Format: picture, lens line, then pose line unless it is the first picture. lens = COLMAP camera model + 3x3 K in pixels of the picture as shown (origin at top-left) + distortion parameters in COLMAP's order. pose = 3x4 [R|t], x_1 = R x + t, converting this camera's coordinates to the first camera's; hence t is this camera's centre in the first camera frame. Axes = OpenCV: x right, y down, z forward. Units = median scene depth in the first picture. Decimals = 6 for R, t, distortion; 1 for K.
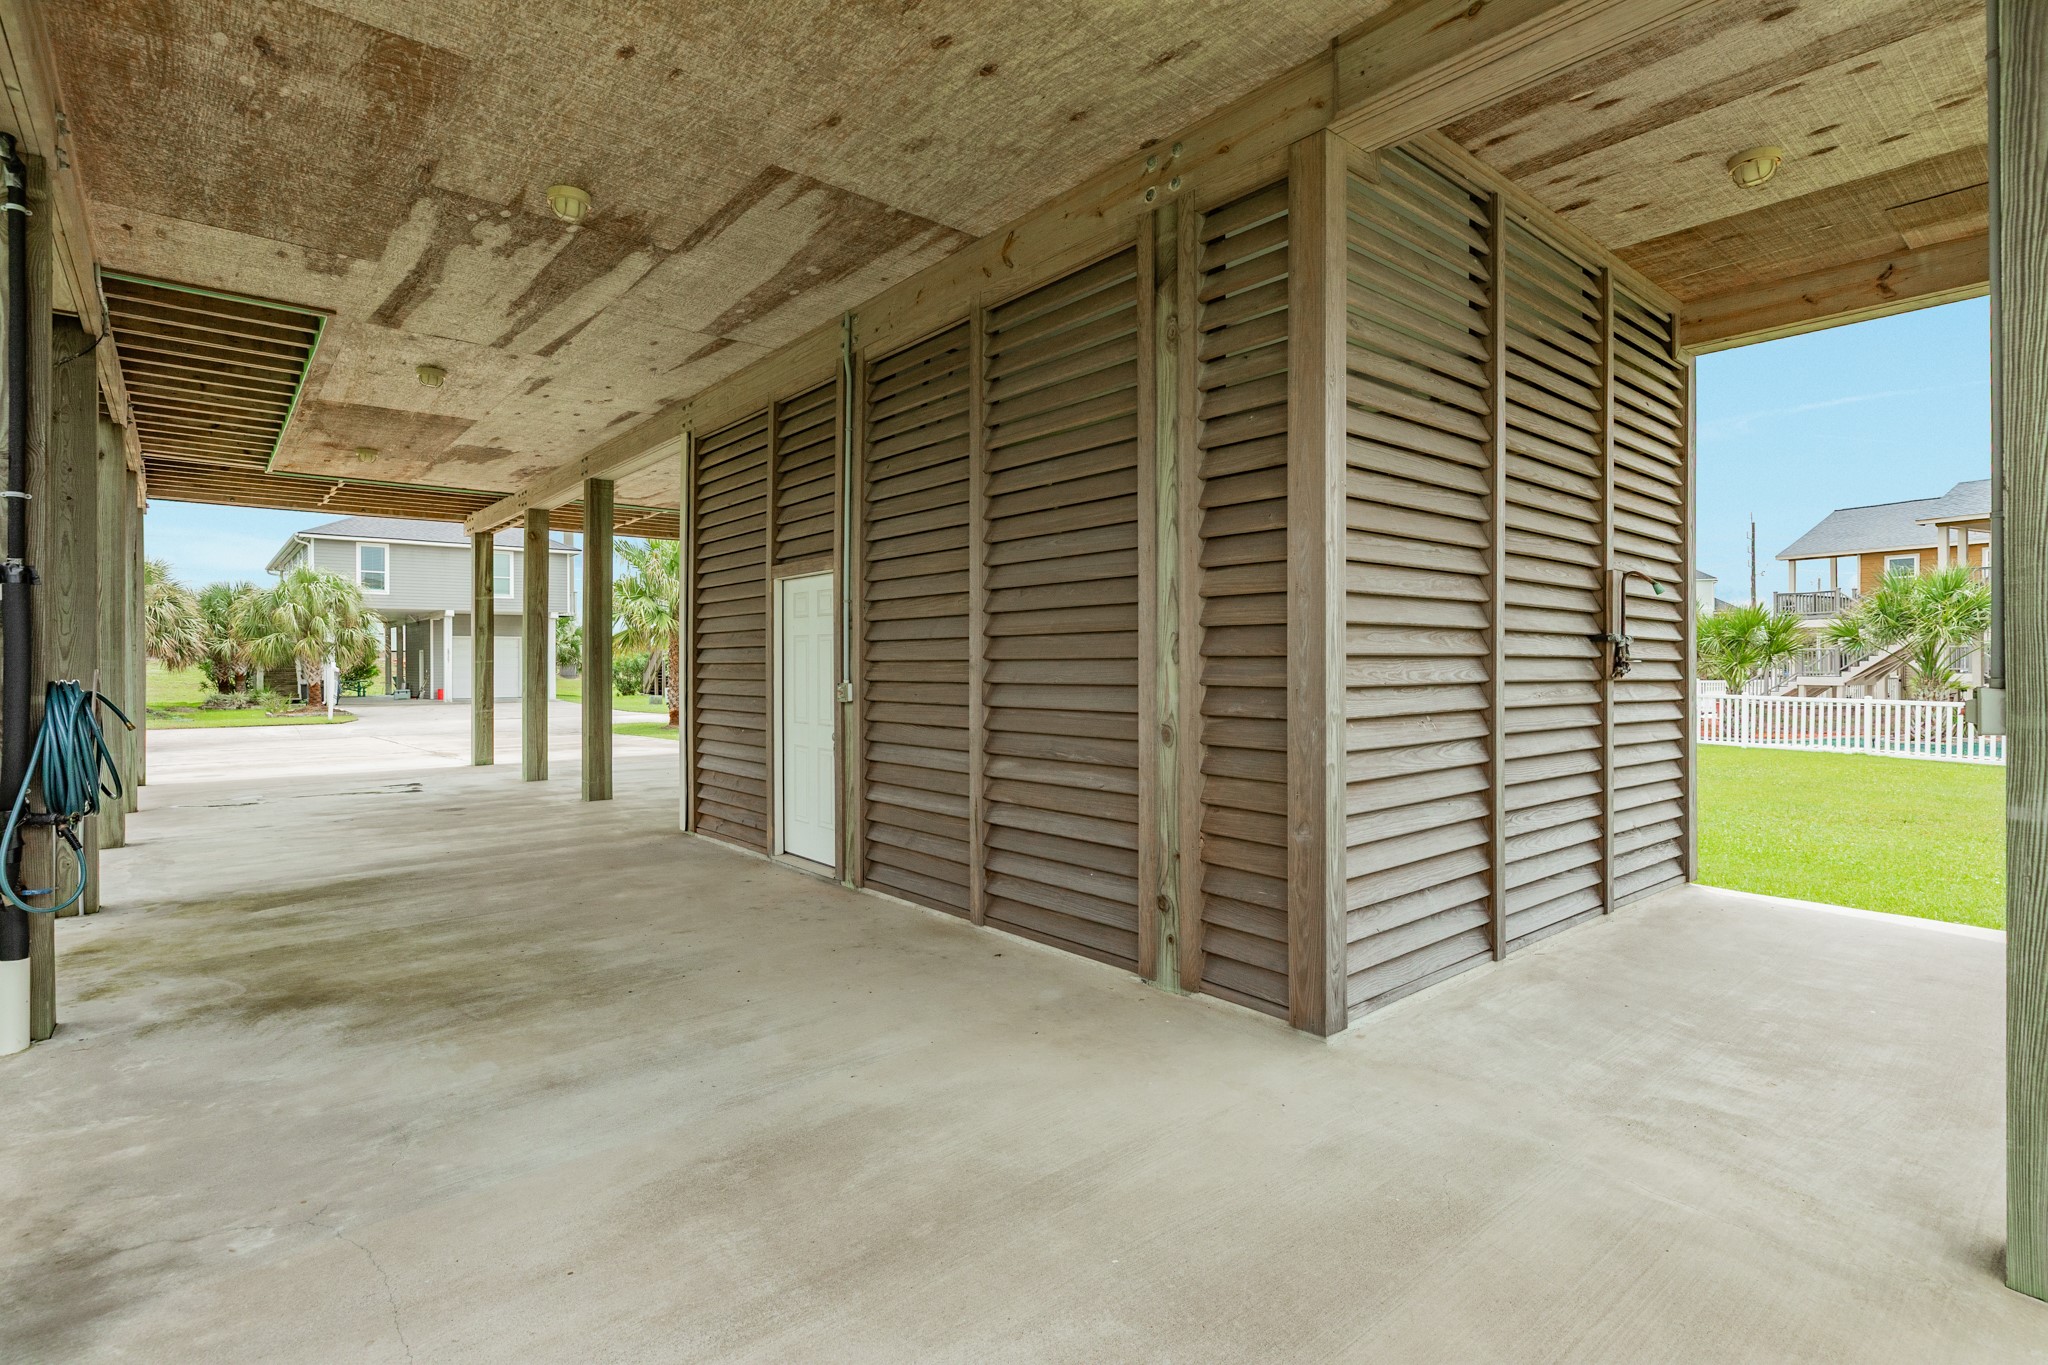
lens RADIAL K [[984.1, 0, 1043.7], [0, 984.1, 663.9], [0, 0, 1]] dist [-0.002796, 0.000967]
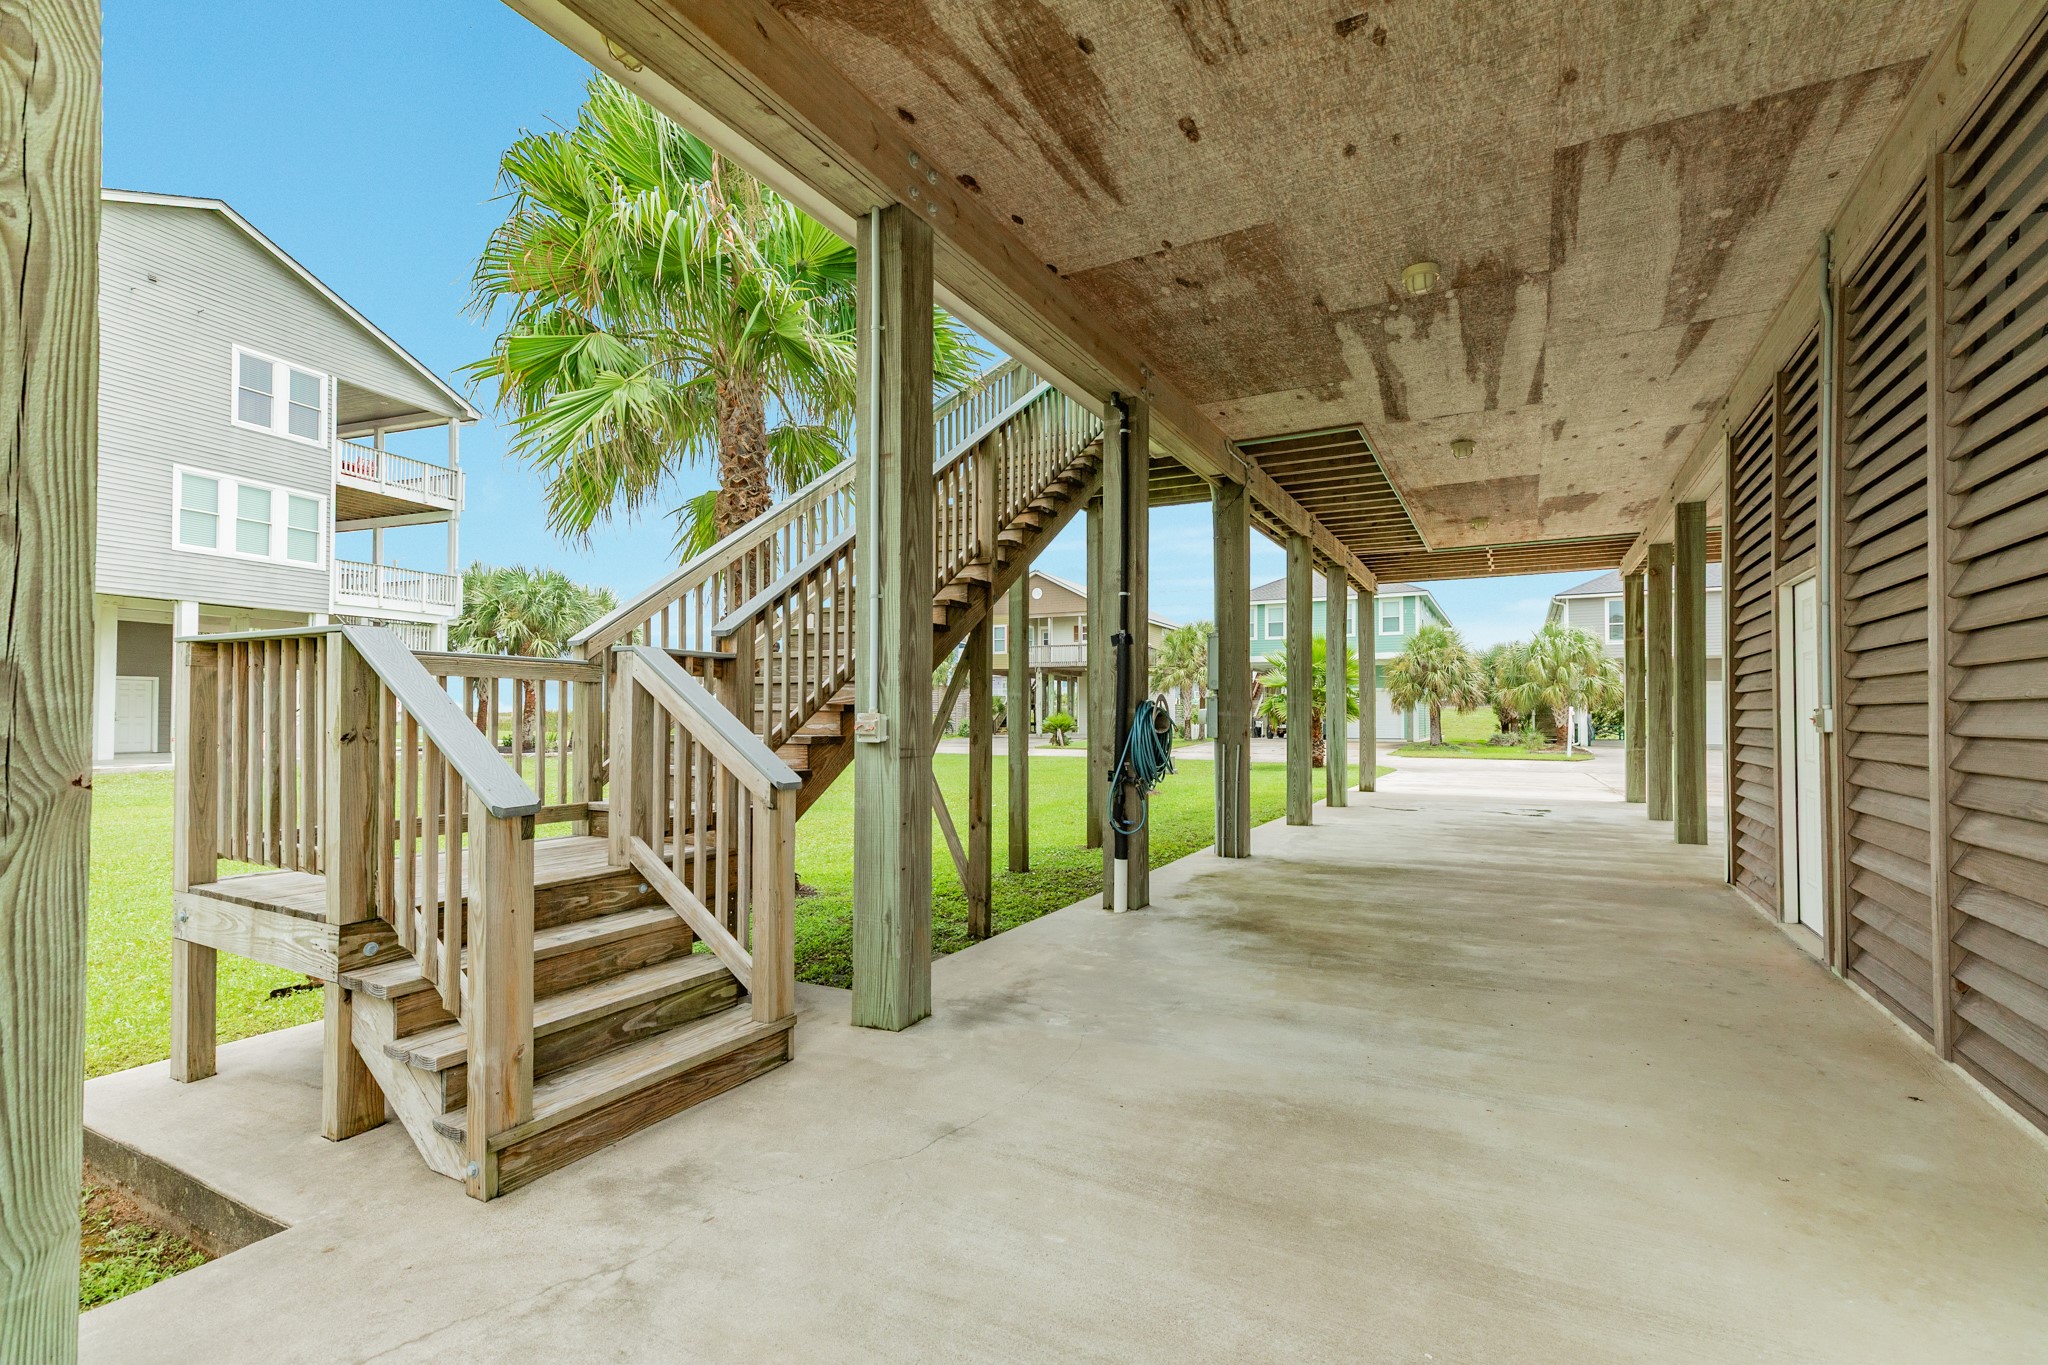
lens RADIAL K [[935.0, 0, 1027.2], [0, 935.0, 697.3], [0, 0, 1]] dist [0.003631, 0.000337]
pose [[0.353328, -0.013882, -0.935397, 0.354278], [-0.001326, 0.999881, -0.015340, 0.029822], [0.935499, 0.006660, 0.353268, 0.197779]]
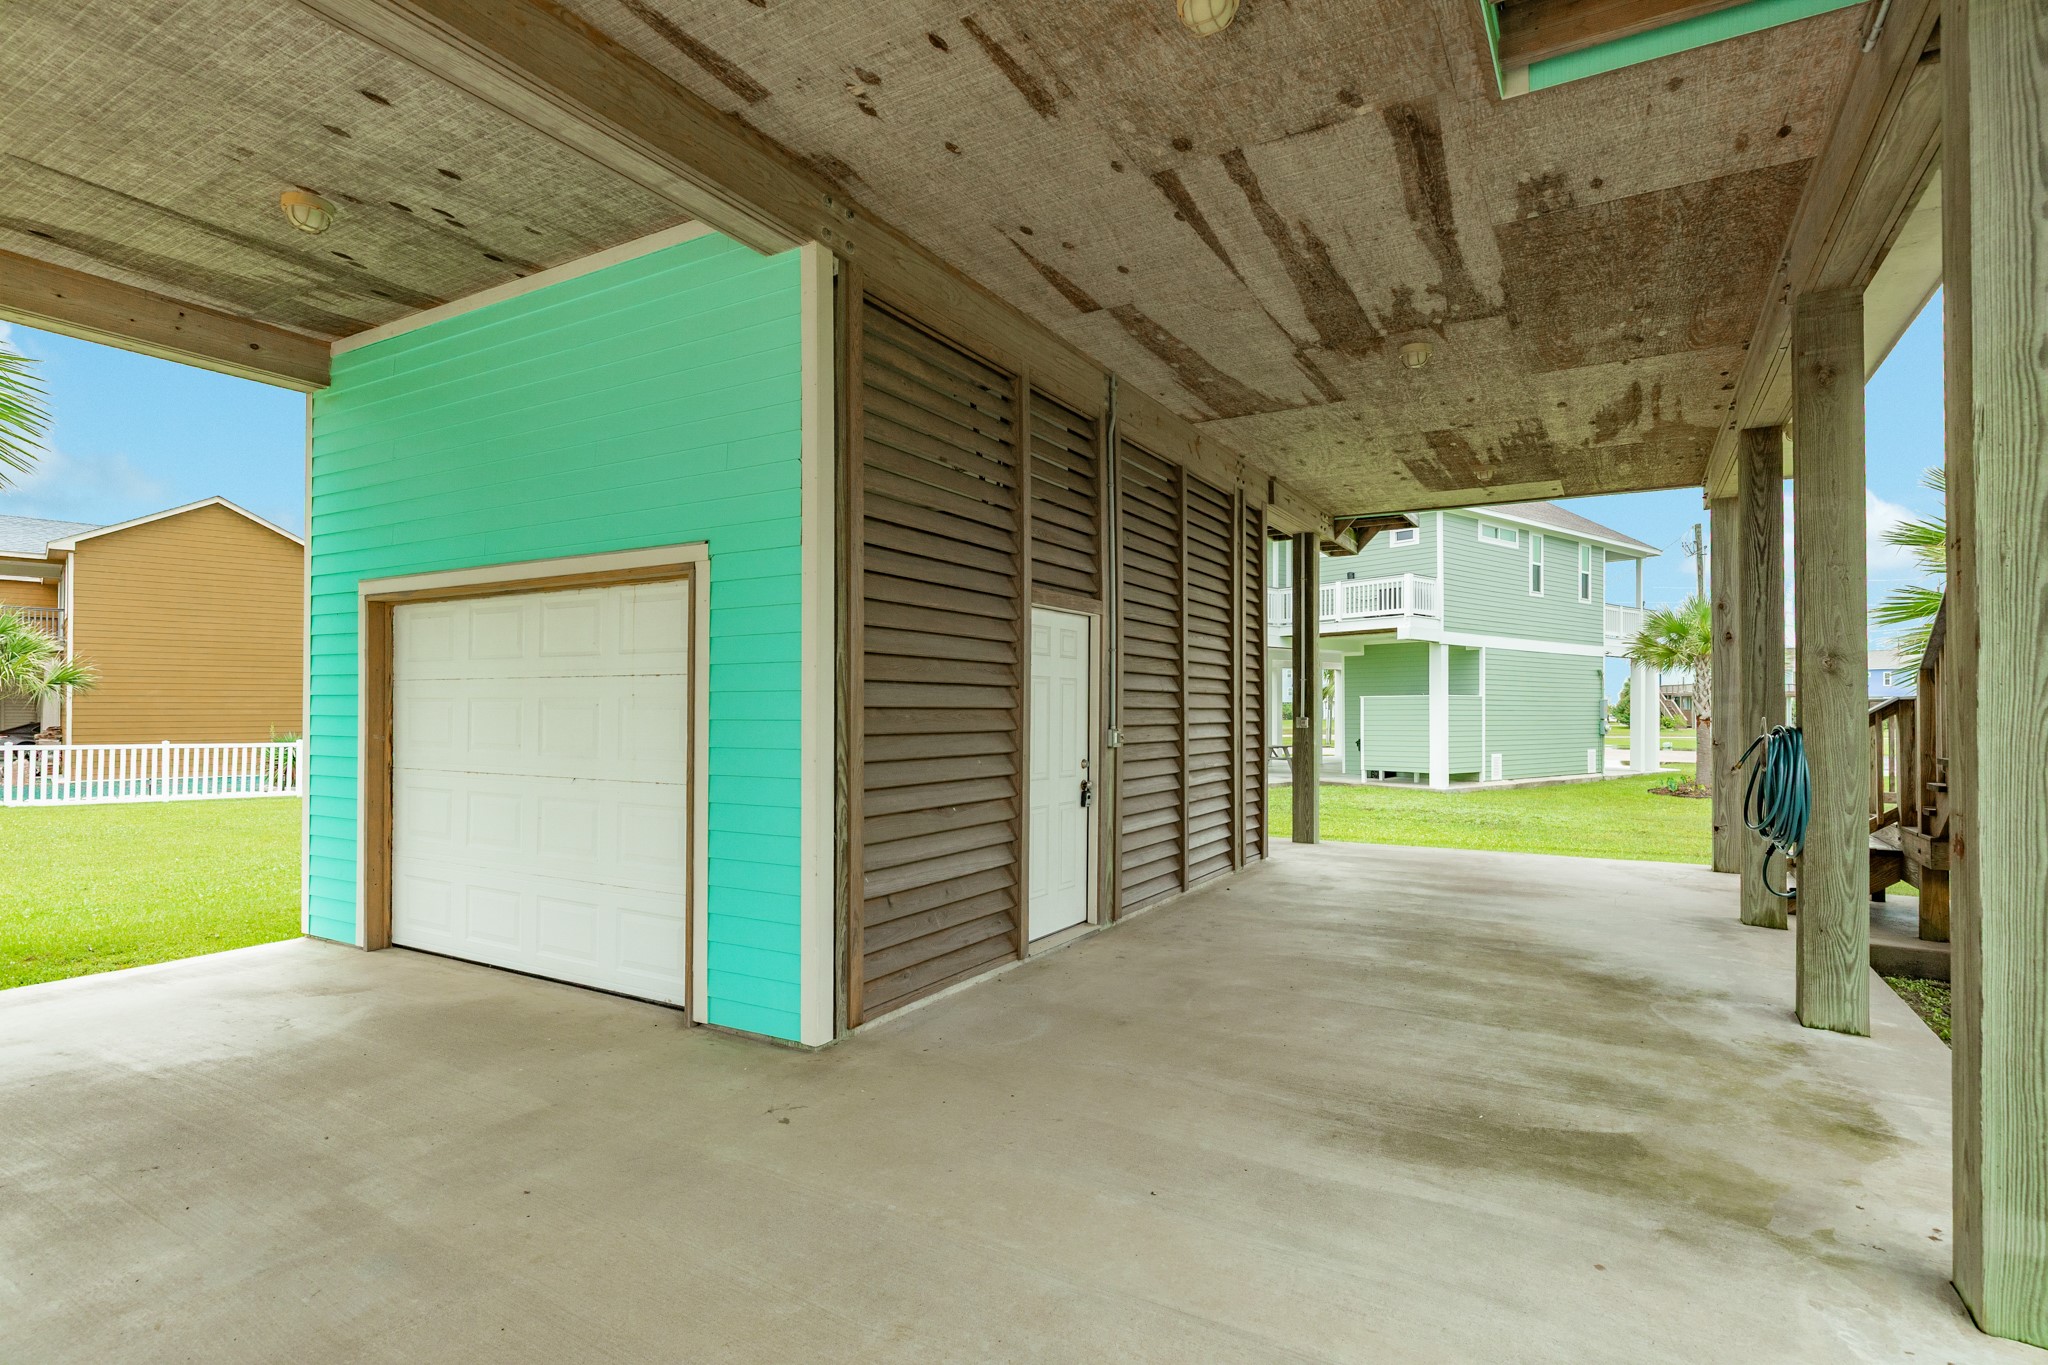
lens RADIAL K [[984.1, 0, 1022.4], [0, 984.1, 690.6], [0, 0, 1]] dist [-0.002796, 0.000967]
pose [[-0.304918, 0.019946, 0.952170, -1.528103], [-0.004536, 0.999739, -0.022395, 0.002565], [-0.952368, -0.011148, -0.304748, 1.859258]]
